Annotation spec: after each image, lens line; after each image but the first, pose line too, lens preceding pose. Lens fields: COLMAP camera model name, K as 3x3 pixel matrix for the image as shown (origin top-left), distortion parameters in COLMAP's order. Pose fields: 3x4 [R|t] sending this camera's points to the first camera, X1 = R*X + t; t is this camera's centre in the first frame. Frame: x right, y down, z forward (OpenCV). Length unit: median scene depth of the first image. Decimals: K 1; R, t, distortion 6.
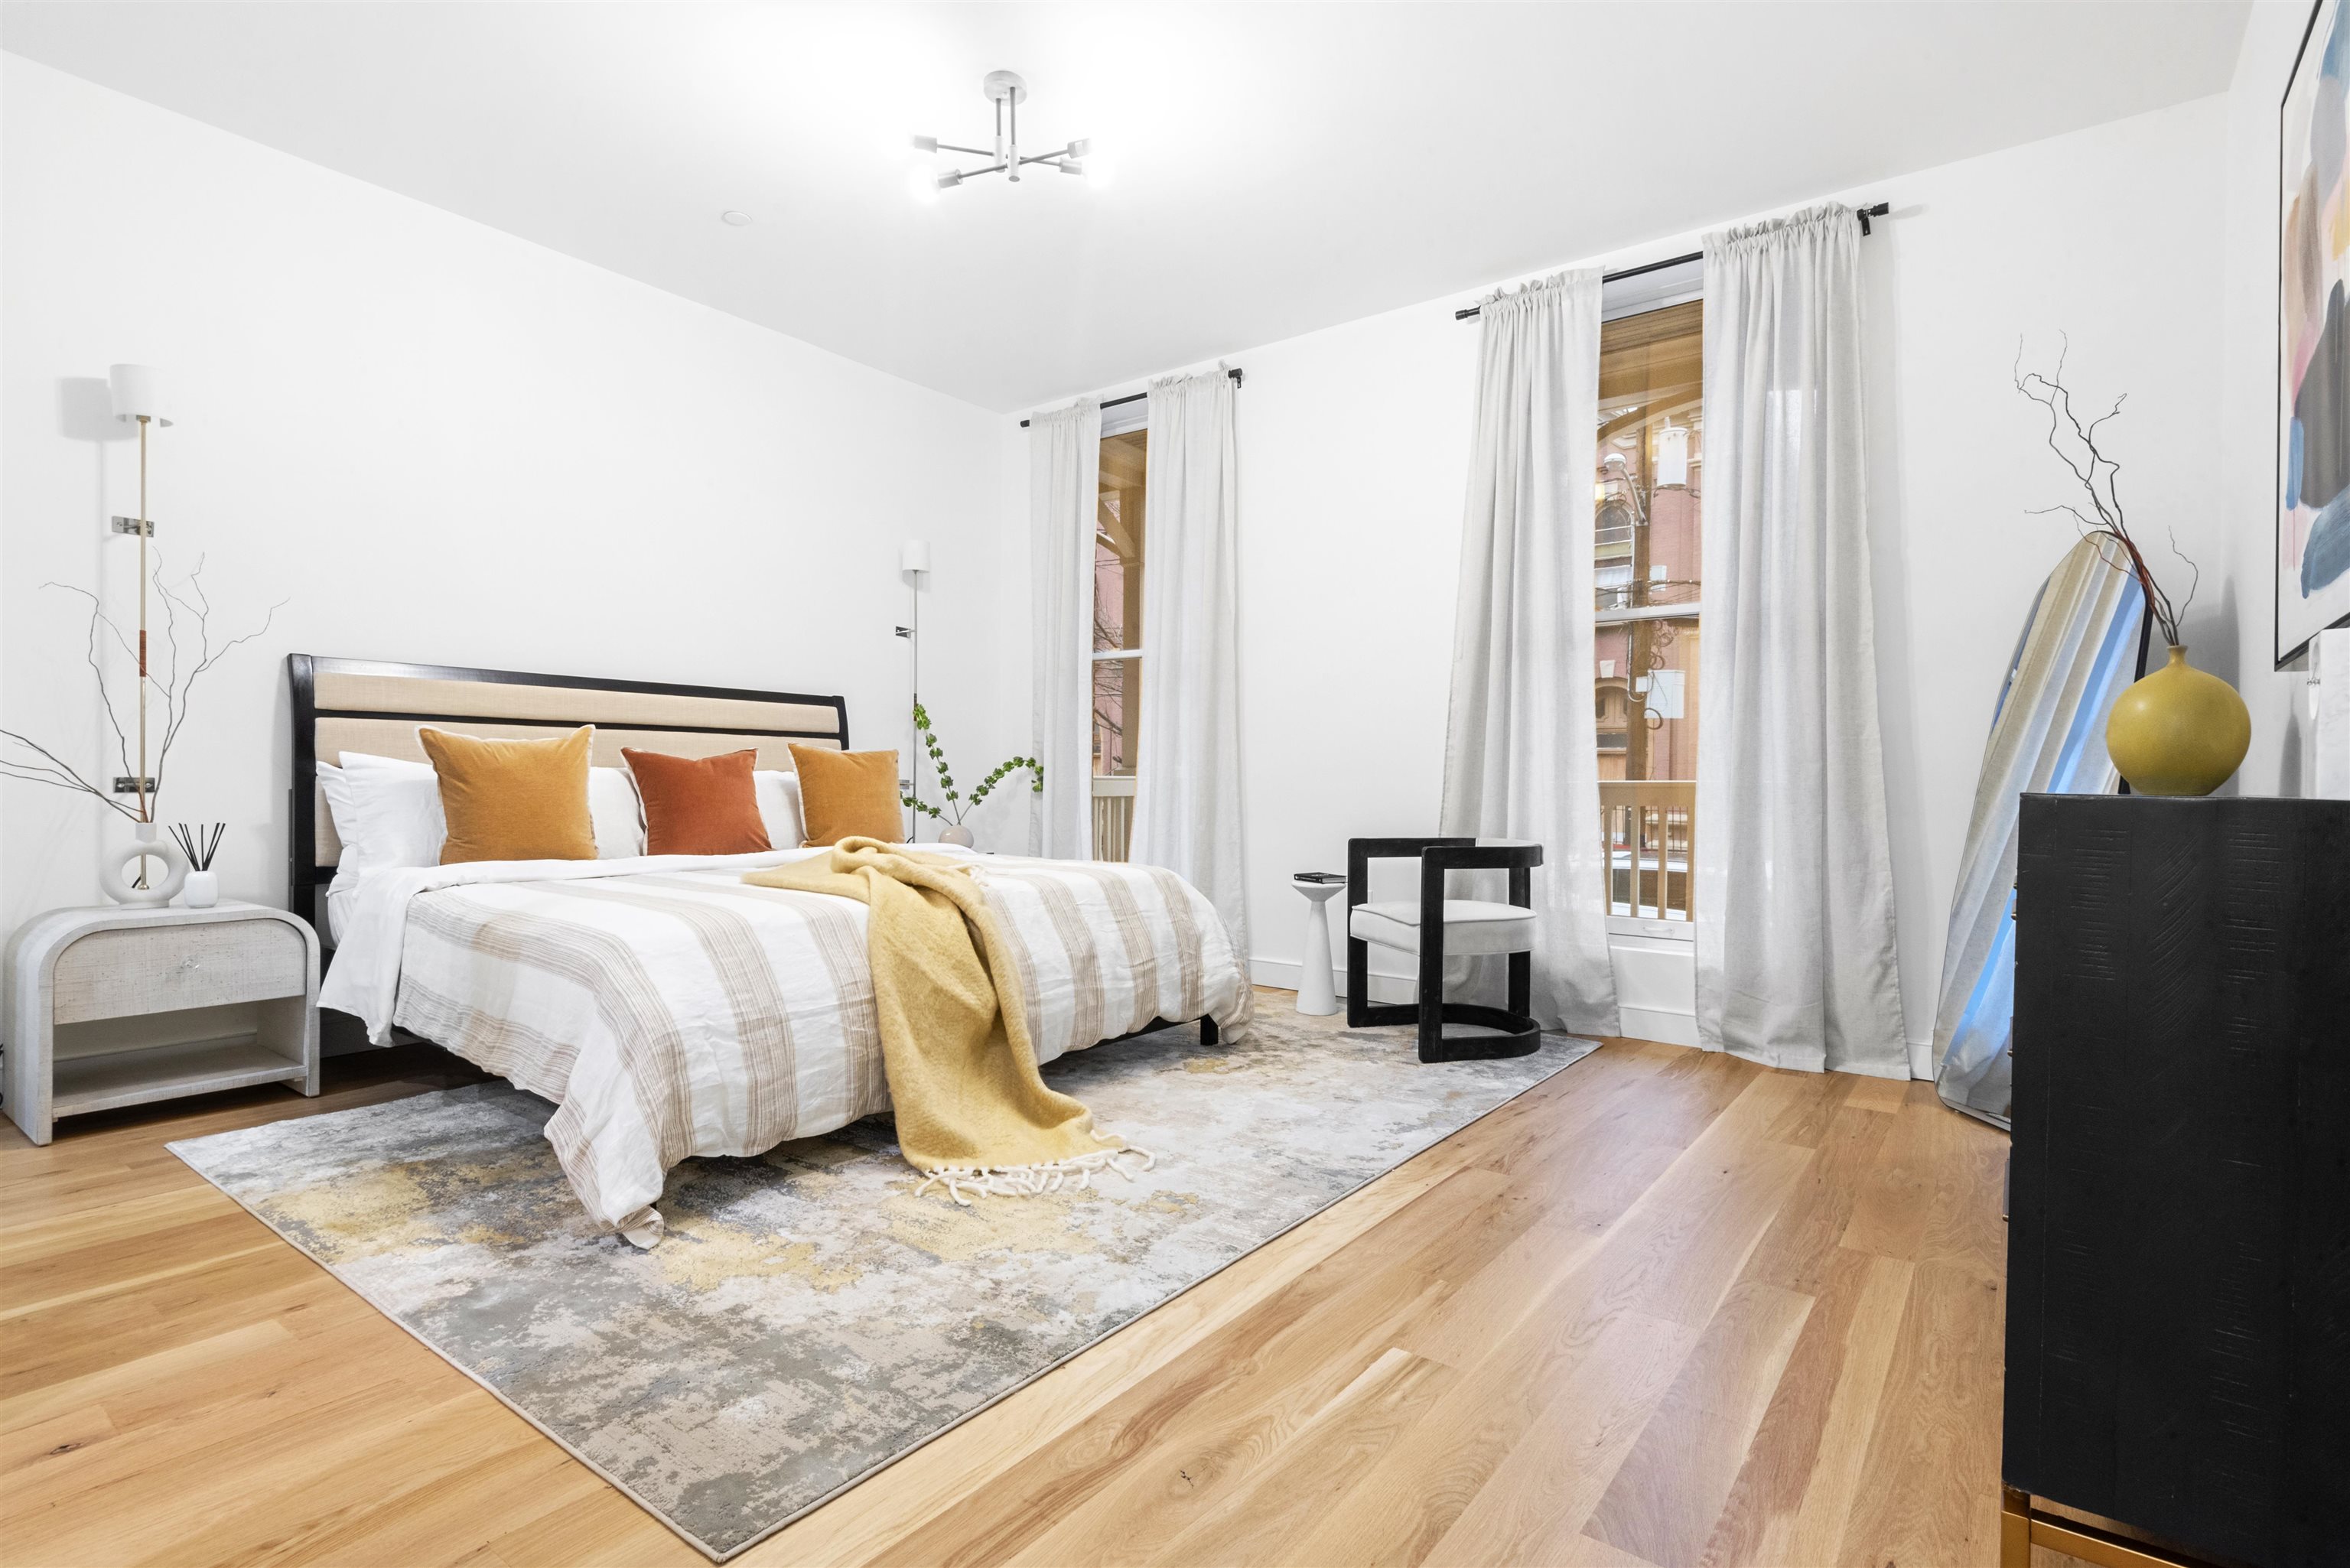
lens RADIAL K [[1193.0, 0, 1184.1], [0, 1193.0, 797.1], [0, 0, 1]] dist [0.006034, 0.000201]
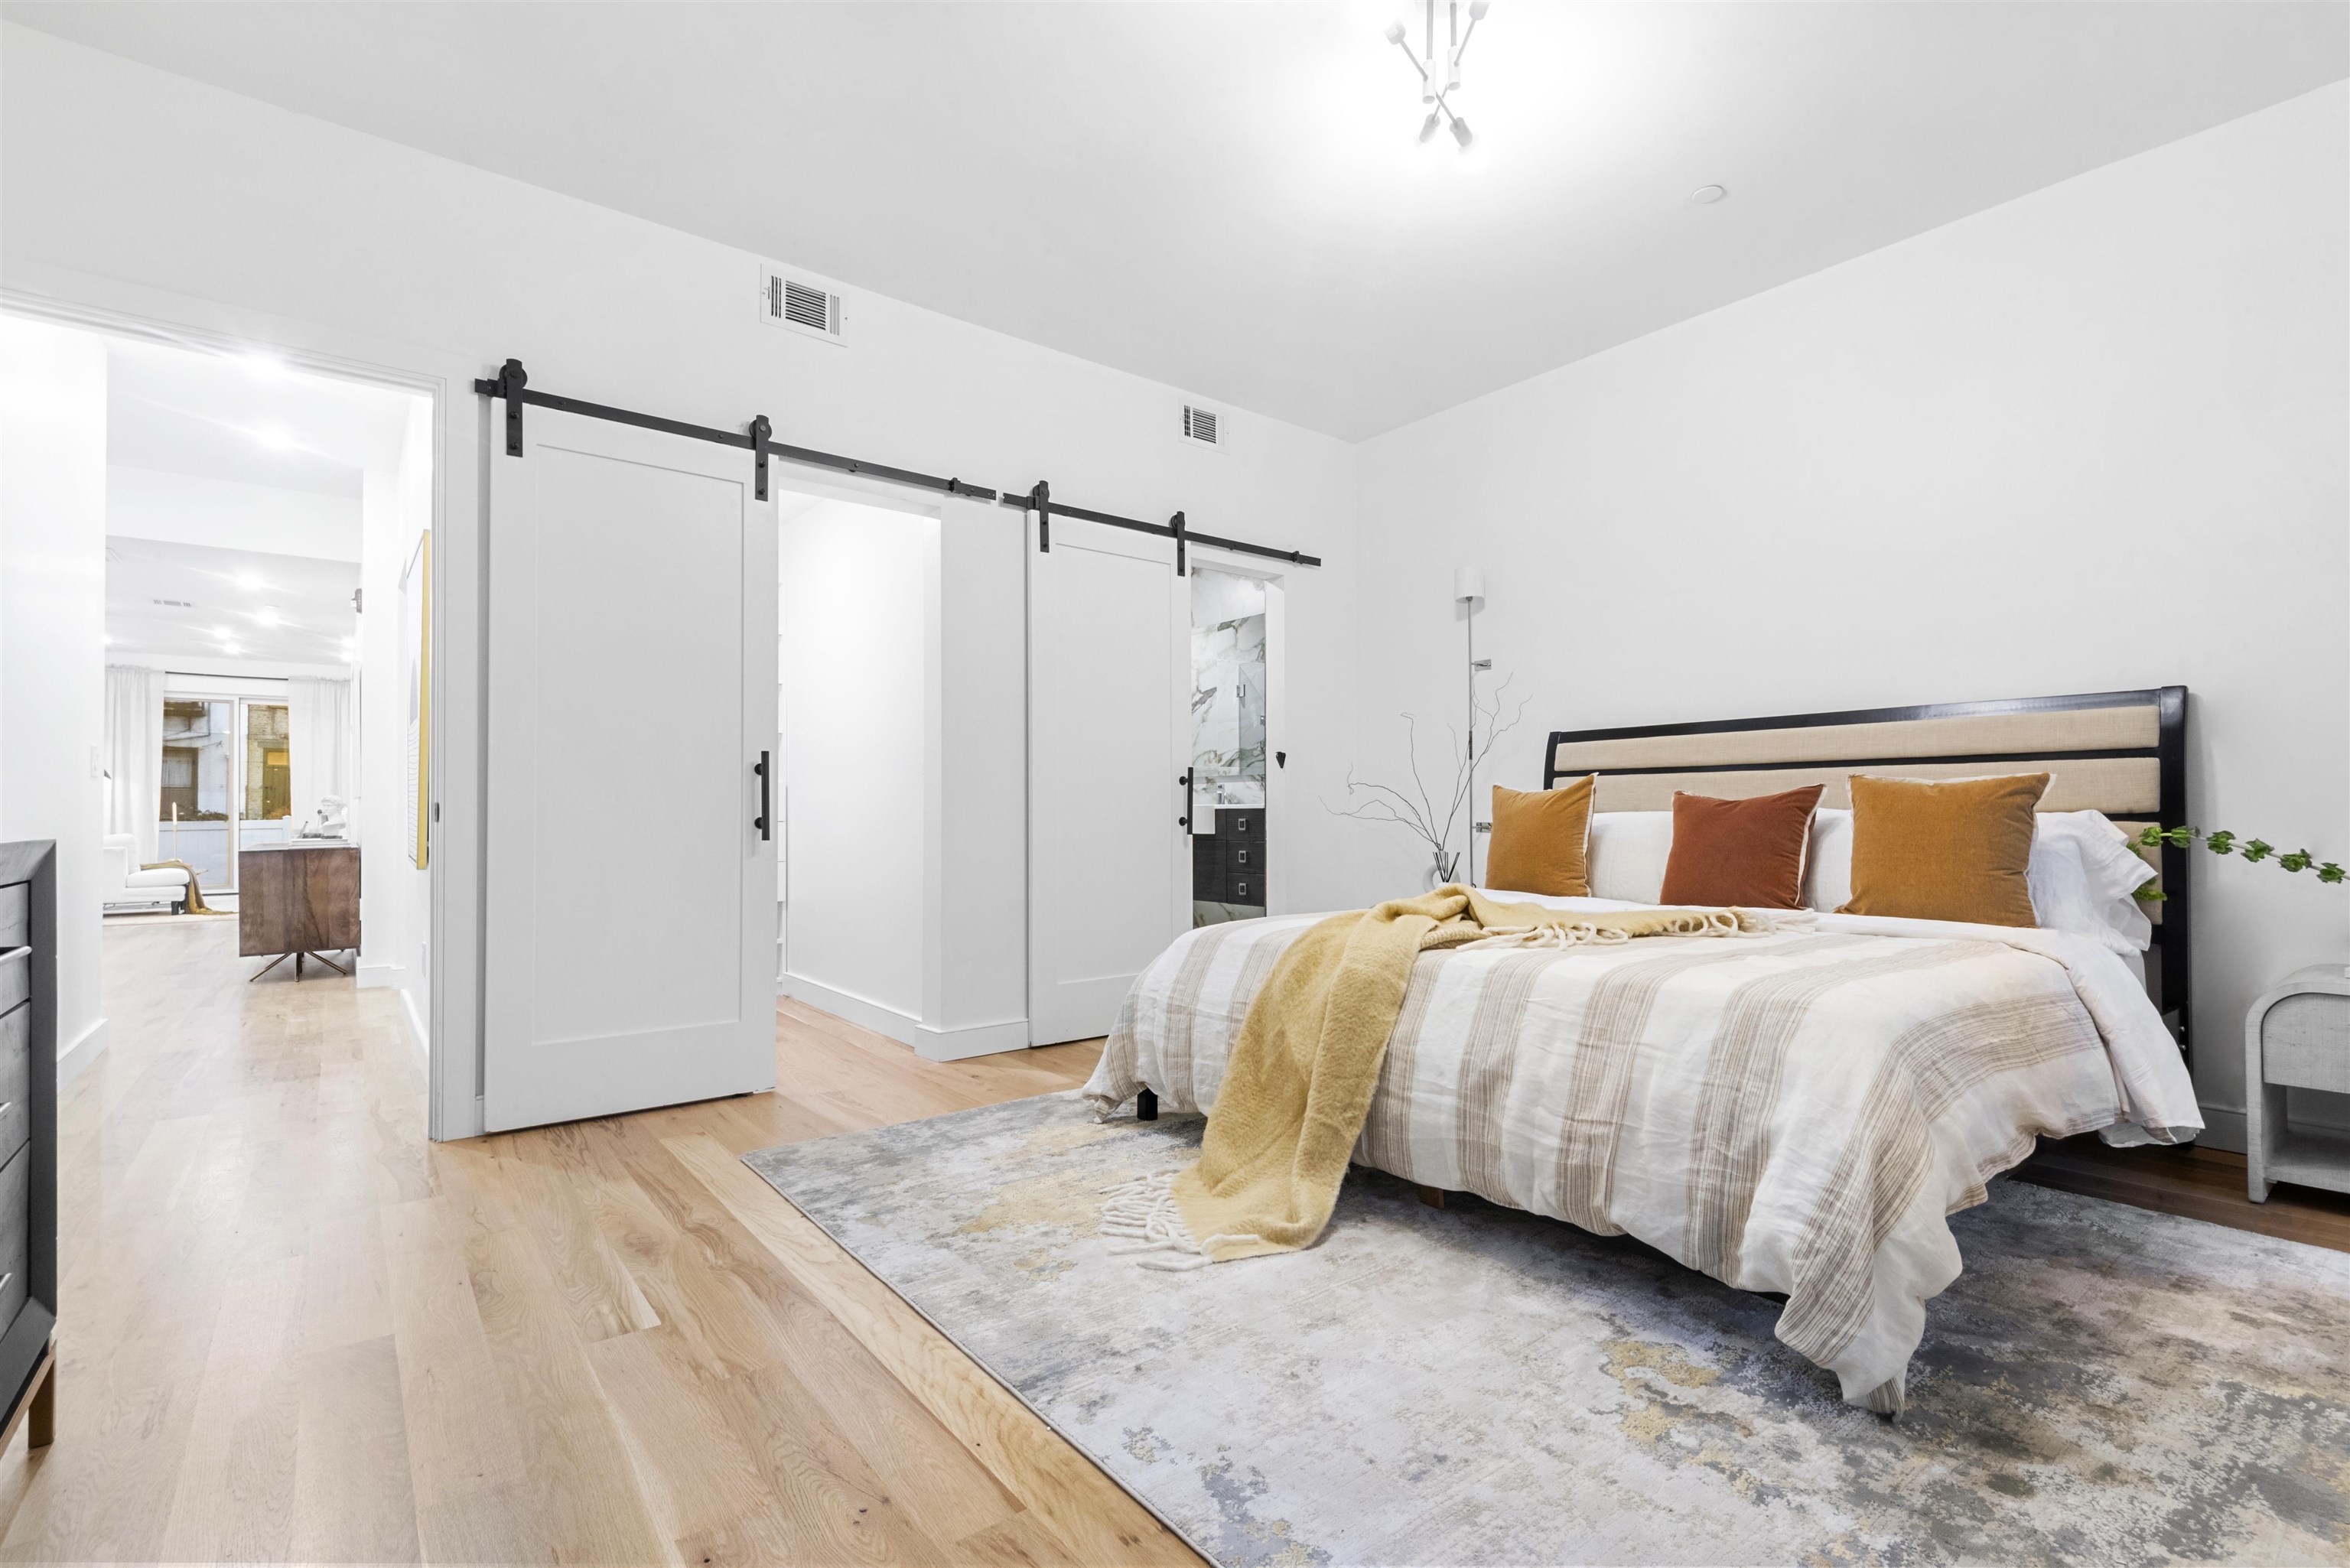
lens RADIAL K [[1091.8, 0, 1195.5], [0, 1091.8, 788.1], [0, 0, 1]] dist [0.010237, -0.000221]
pose [[-0.274776, -0.028460, -0.961087, 0.731137], [-0.014003, 0.999574, -0.025597, -0.020731], [0.961406, 0.006425, -0.275057, 1.230783]]
